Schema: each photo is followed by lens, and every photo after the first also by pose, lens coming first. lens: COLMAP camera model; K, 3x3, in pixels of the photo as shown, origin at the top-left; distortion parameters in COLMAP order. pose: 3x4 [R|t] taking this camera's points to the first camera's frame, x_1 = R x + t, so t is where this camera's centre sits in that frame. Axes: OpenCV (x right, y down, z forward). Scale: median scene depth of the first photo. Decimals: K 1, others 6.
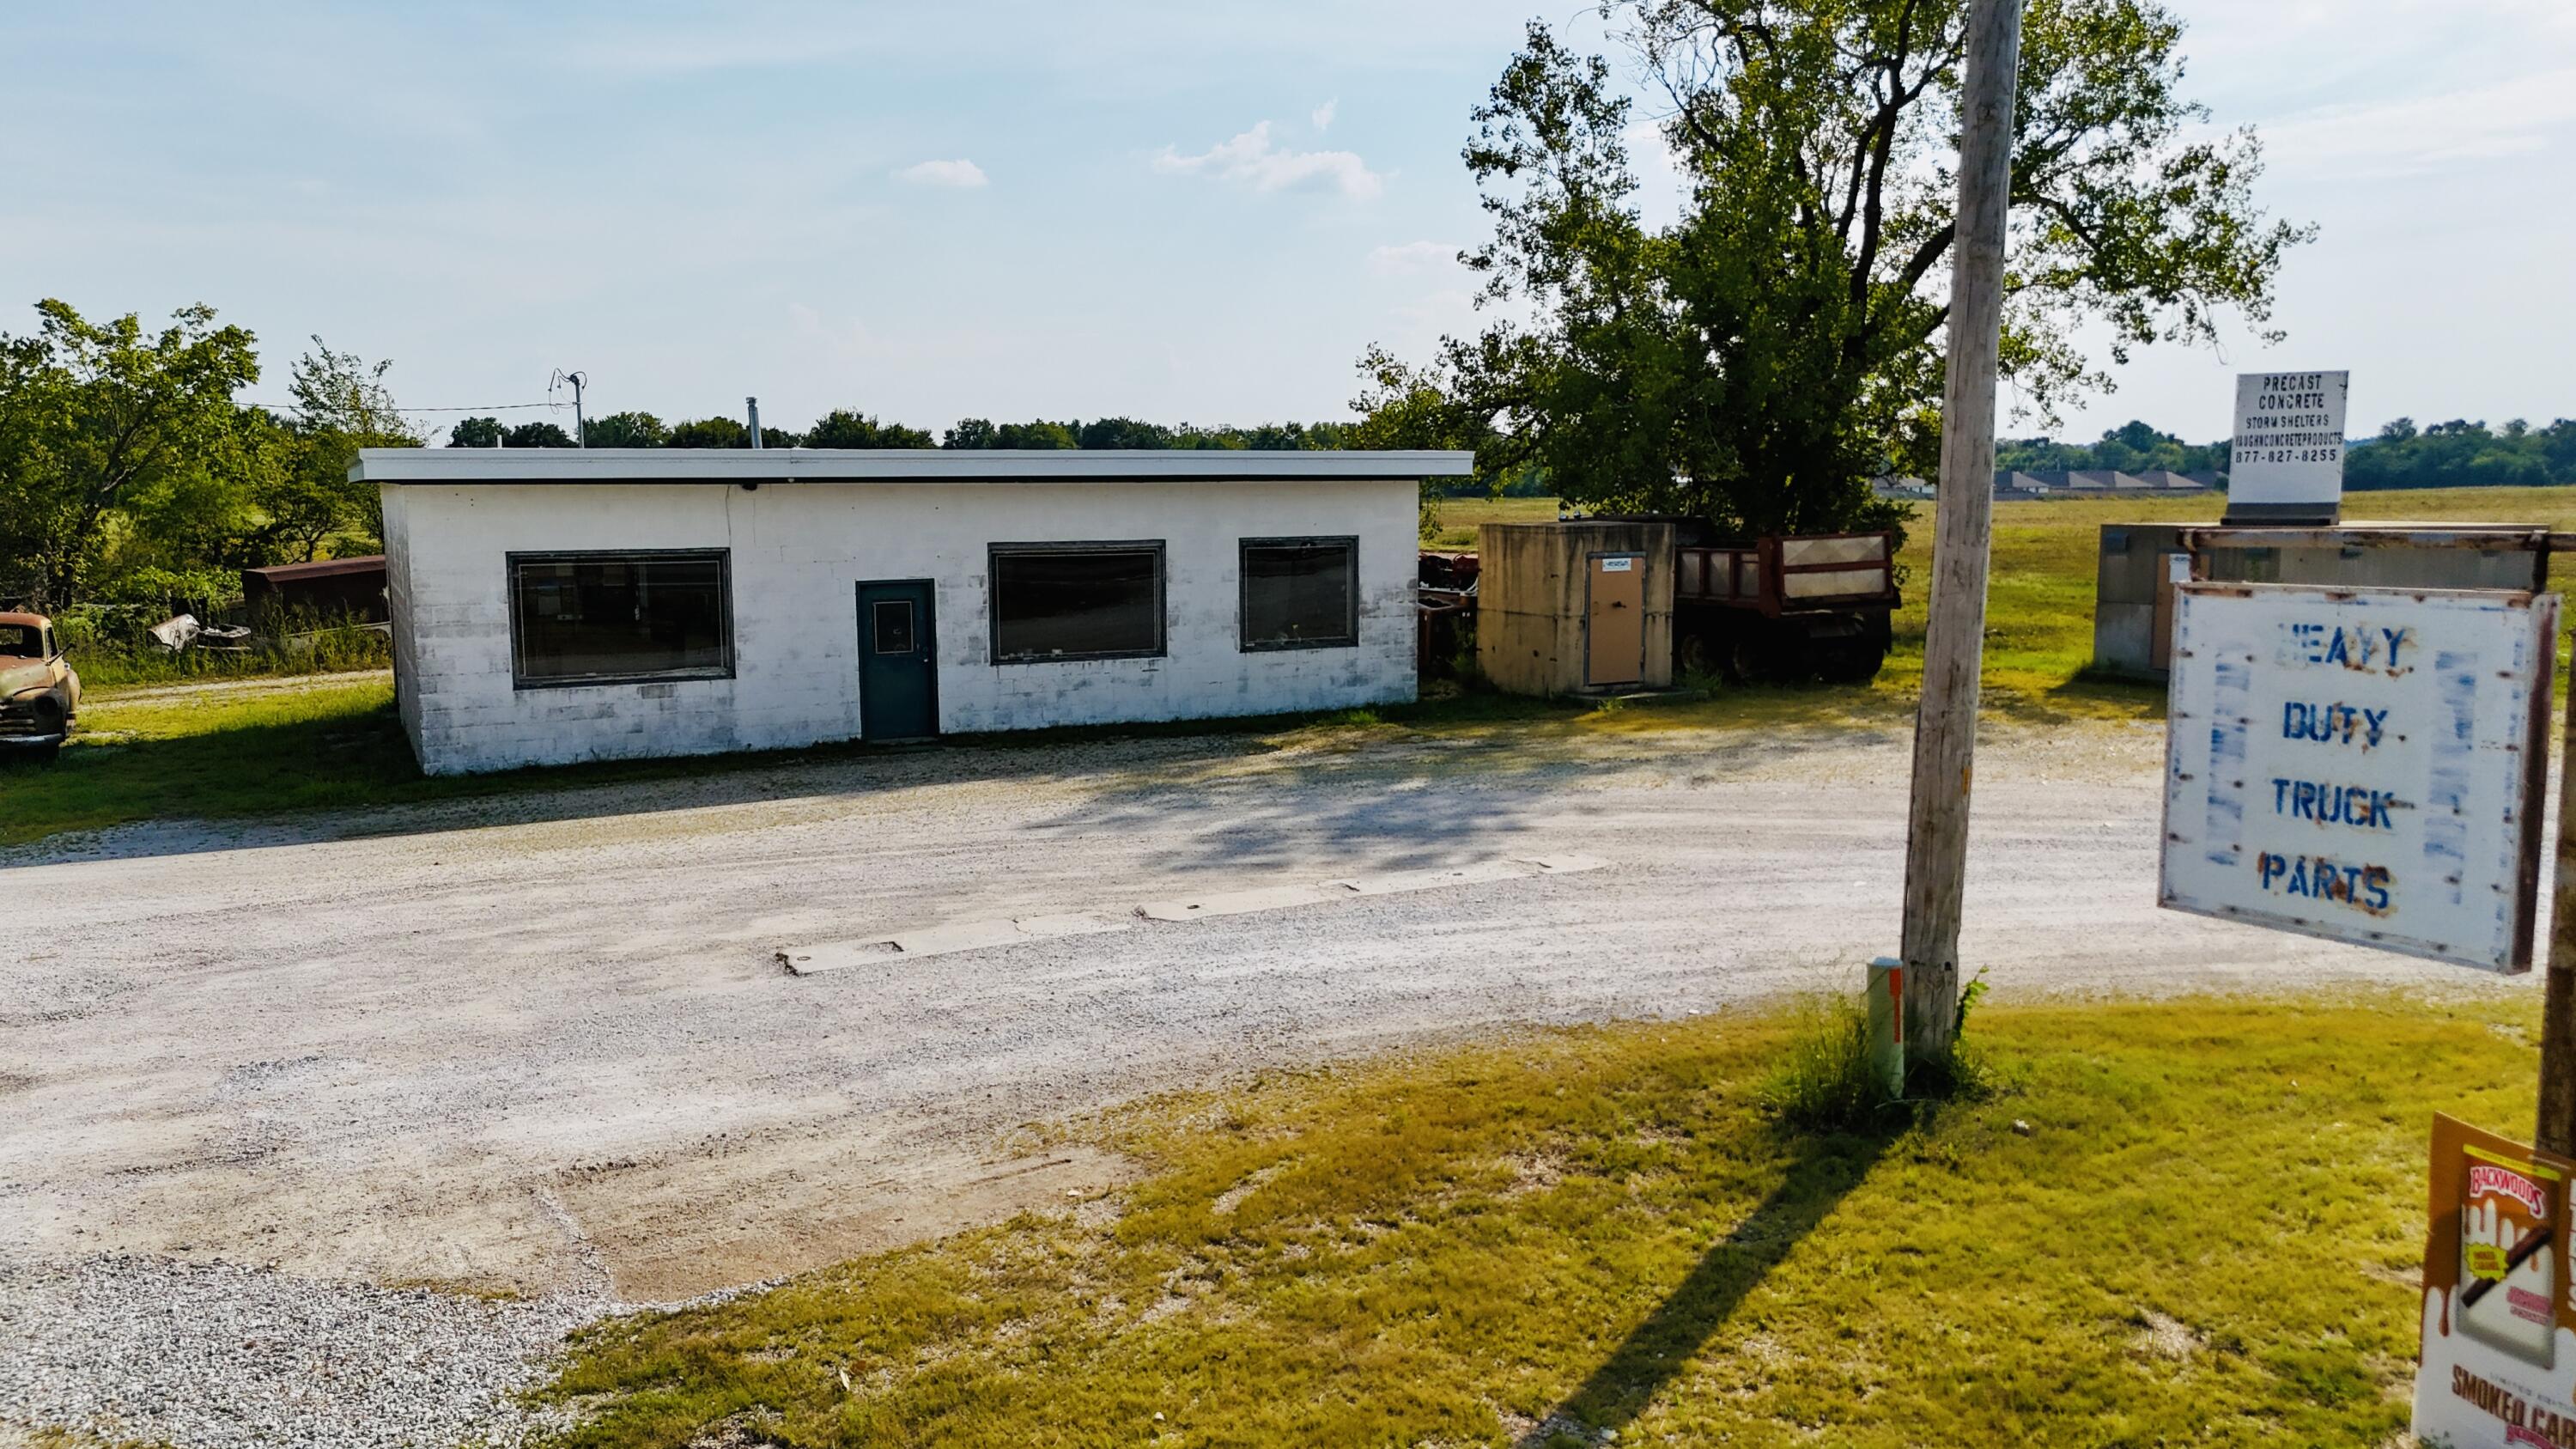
lens RADIAL K [[1906.6, 0, 1298.4], [0, 1906.6, 728.4], [0, 0, 1]] dist [0.090131, -0.122082]
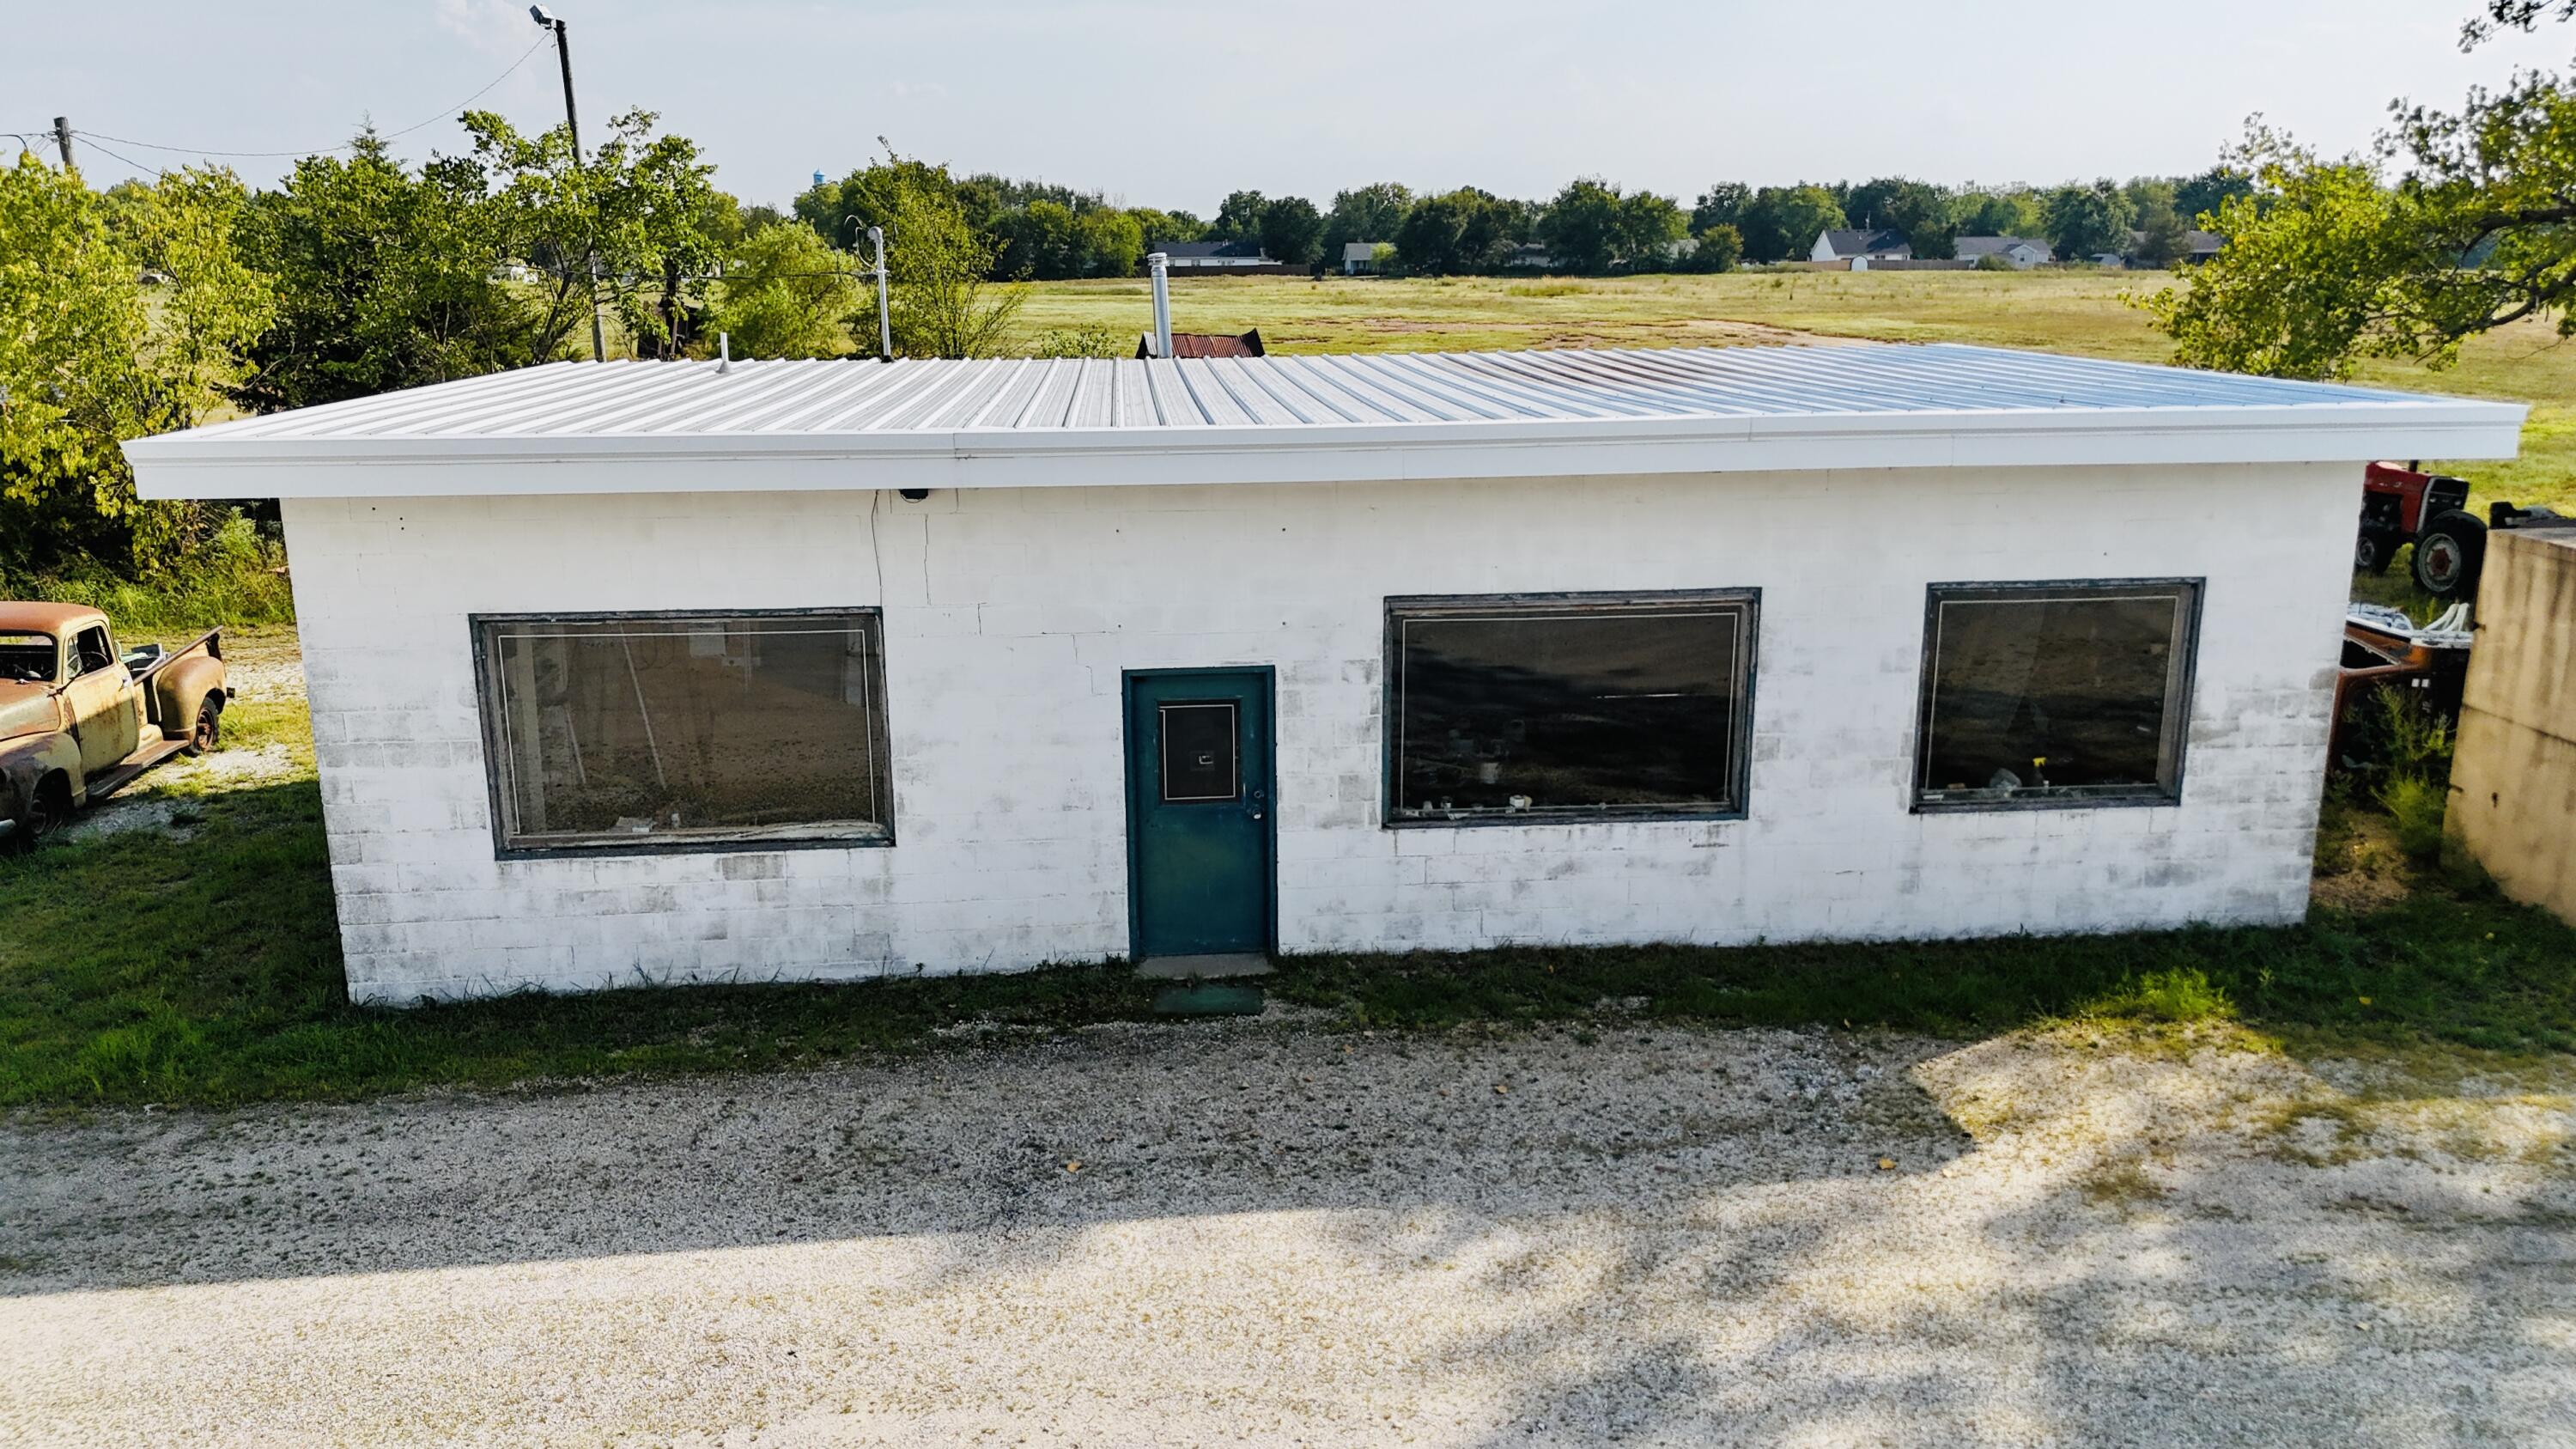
lens RADIAL K [[1893.4, 0, 1294.1], [0, 1893.4, 716.9], [0, 0, 1]] dist [0.090553, -0.094252]
pose [[0.925635, 0.091060, -0.367299, 0.001168], [-0.048499, 0.991158, 0.123504, -0.124869], [0.375298, -0.096506, 0.921867, 0.524781]]
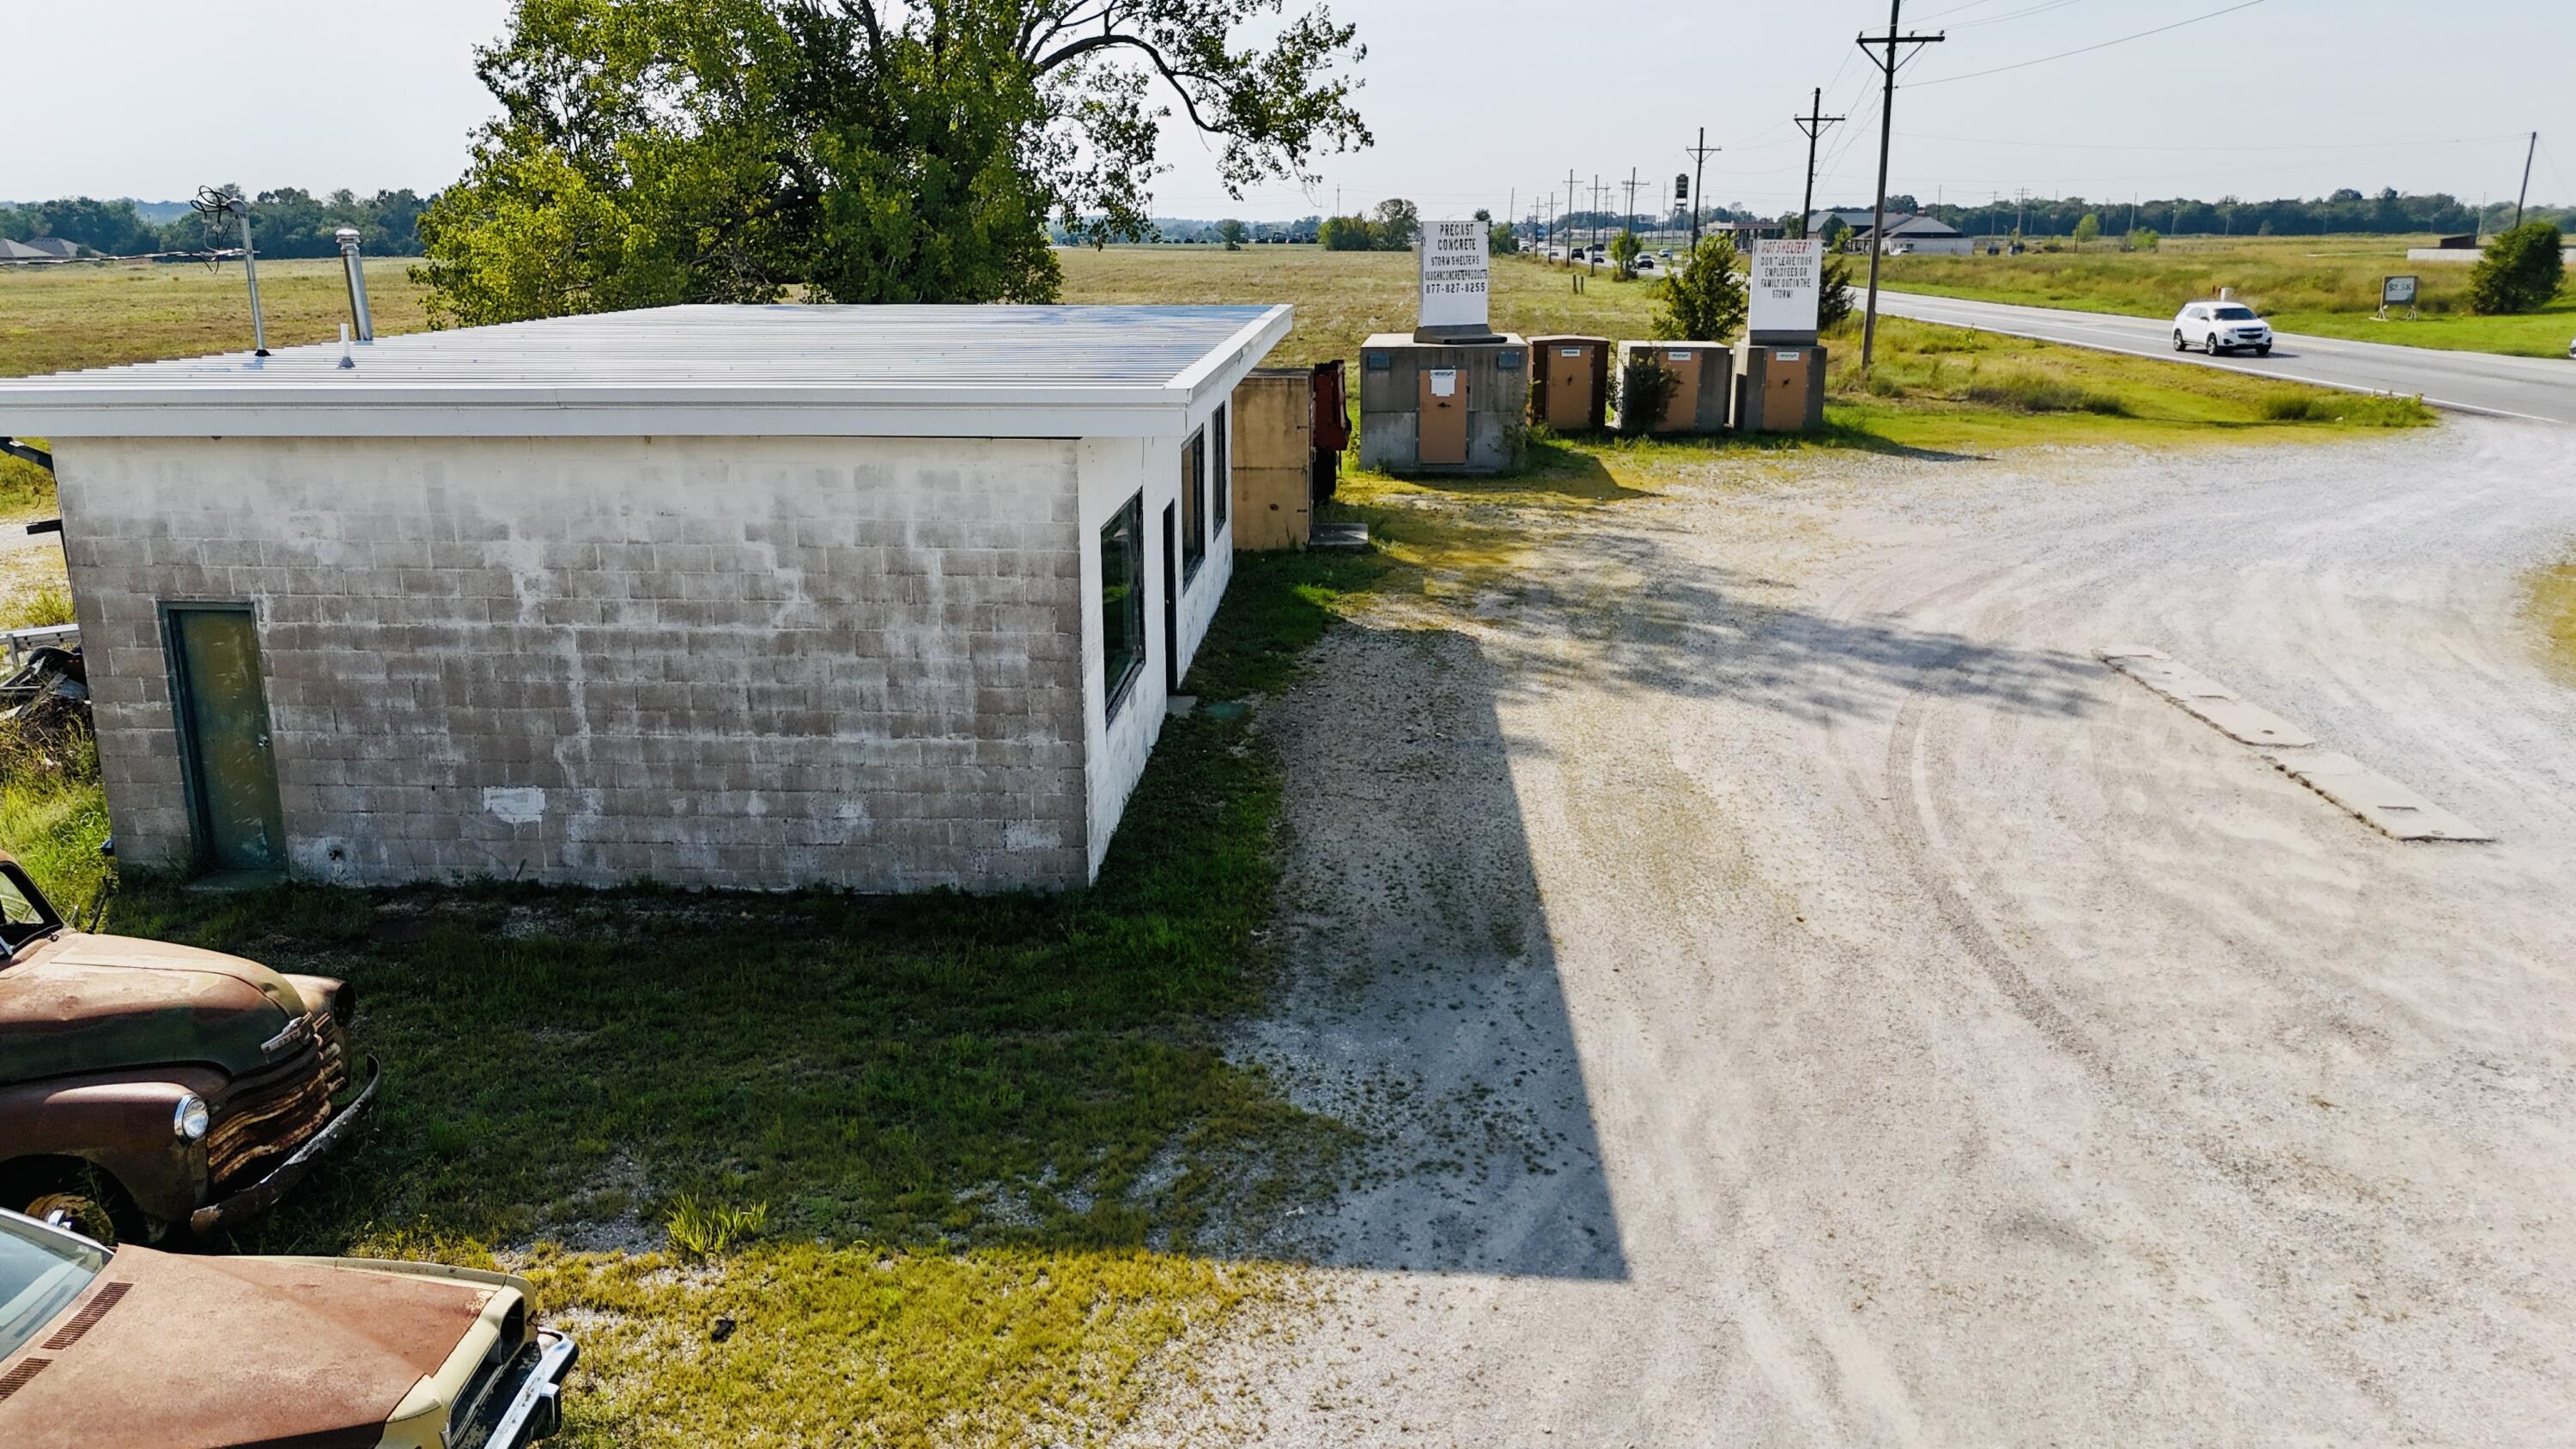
lens RADIAL K [[1900.5, 0, 1290.1], [0, 1900.5, 728.3], [0, 0, 1]] dist [0.088574, -0.118471]
pose [[0.500006, -0.214388, 0.839066, -0.831050], [0.113864, 0.976737, 0.181711, -0.120251], [-0.858504, 0.004683, 0.512785, 0.544635]]
